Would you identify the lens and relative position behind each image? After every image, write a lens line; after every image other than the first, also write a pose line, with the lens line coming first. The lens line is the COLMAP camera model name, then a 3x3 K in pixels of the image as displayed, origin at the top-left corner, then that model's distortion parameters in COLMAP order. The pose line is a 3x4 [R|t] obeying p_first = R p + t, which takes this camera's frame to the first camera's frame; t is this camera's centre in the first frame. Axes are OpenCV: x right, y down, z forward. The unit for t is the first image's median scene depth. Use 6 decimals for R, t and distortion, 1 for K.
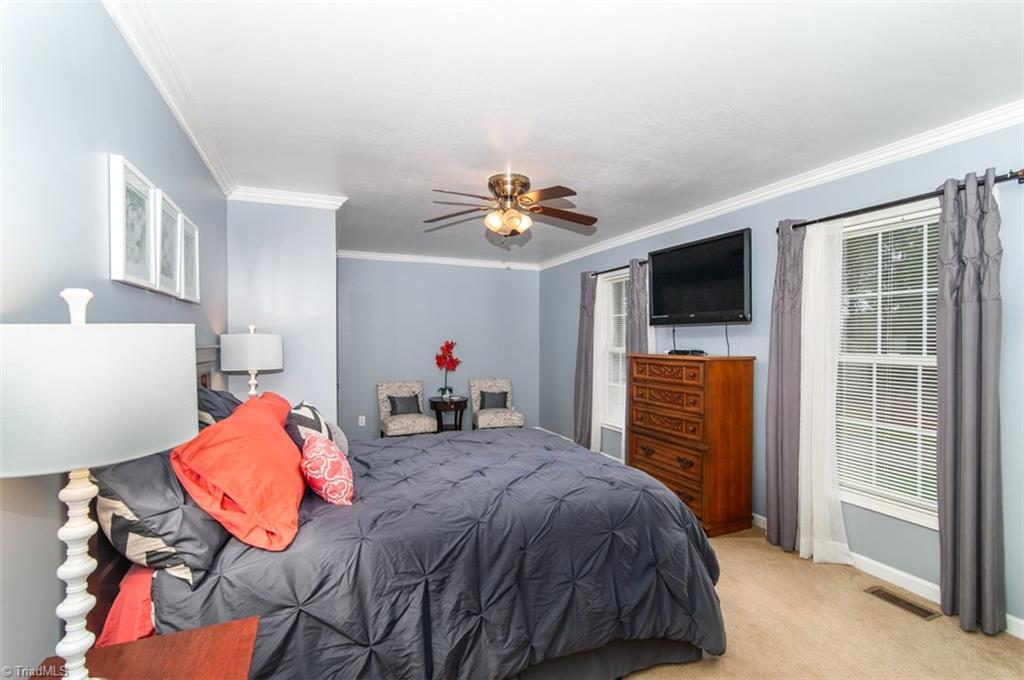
lens RADIAL K [[466.4, 0, 513.2], [0, 466.4, 339.6], [0, 0, 1]] dist [-0.000270, 0.000731]
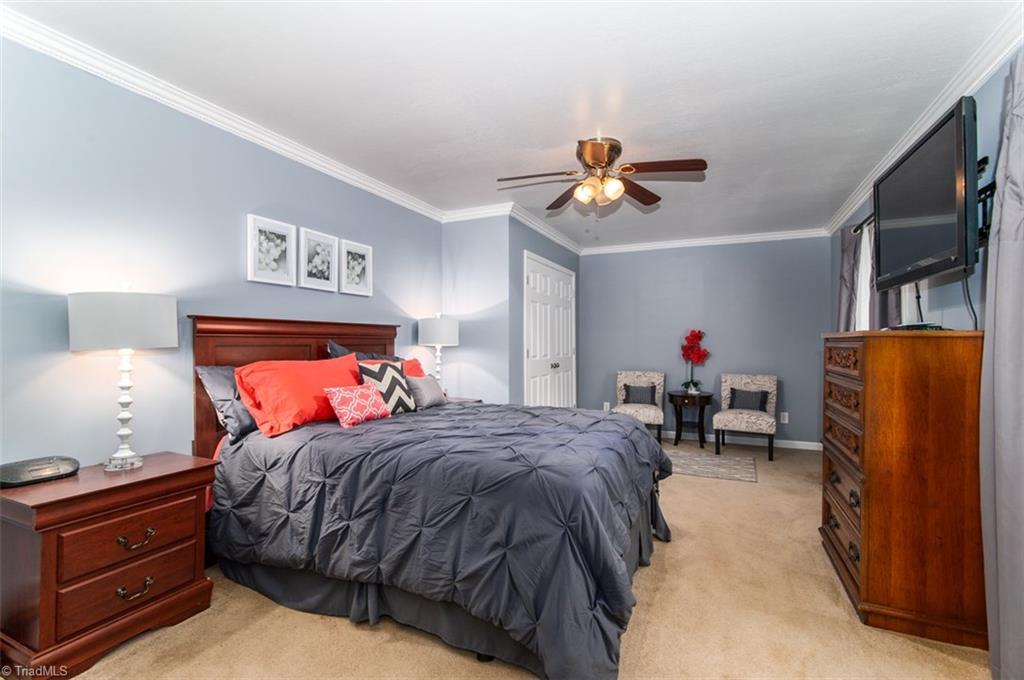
lens RADIAL K [[466.4, 0, 509.3], [0, 466.4, 340.9], [0, 0, 1]] dist [-0.000270, 0.000731]
pose [[0.668611, -0.001229, -0.743611, 0.328143], [-0.002406, 0.999990, -0.003816, 0.031294], [0.743608, 0.004341, 0.668602, 0.137886]]
